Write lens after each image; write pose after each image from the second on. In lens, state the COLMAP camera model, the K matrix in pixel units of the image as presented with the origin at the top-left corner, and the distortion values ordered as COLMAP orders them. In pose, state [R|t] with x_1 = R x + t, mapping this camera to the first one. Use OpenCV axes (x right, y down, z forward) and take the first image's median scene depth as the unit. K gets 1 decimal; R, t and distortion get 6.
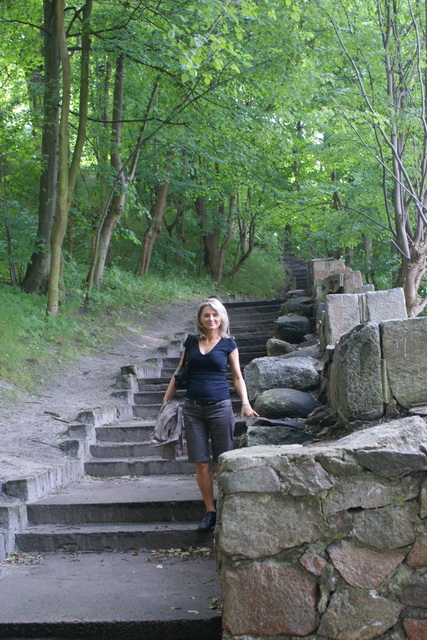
lens RADIAL K [[1069.8, 0, 149.3], [0, 1069.8, 320.1], [0, 0, 1]] dist [-0.059706, 0.180114]
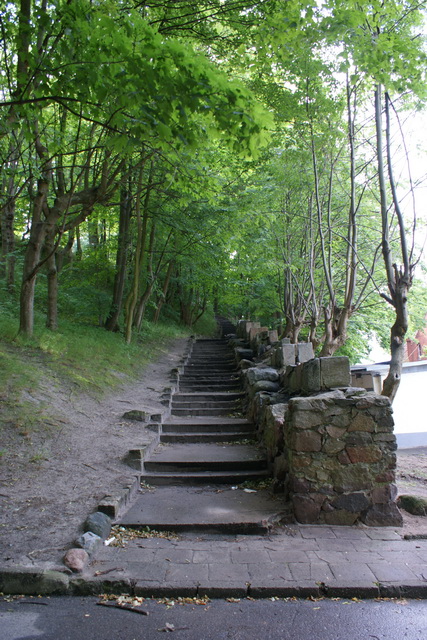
lens RADIAL K [[509.7, 0, 213.5], [0, 509.7, 320.0], [0, 0, 1]] dist [-0.157984, 0.141602]
pose [[0.994850, 0.044743, 0.090950, -0.118505], [-0.039770, 0.997651, -0.055775, -0.007725], [-0.093232, 0.051871, 0.994292, -0.198876]]
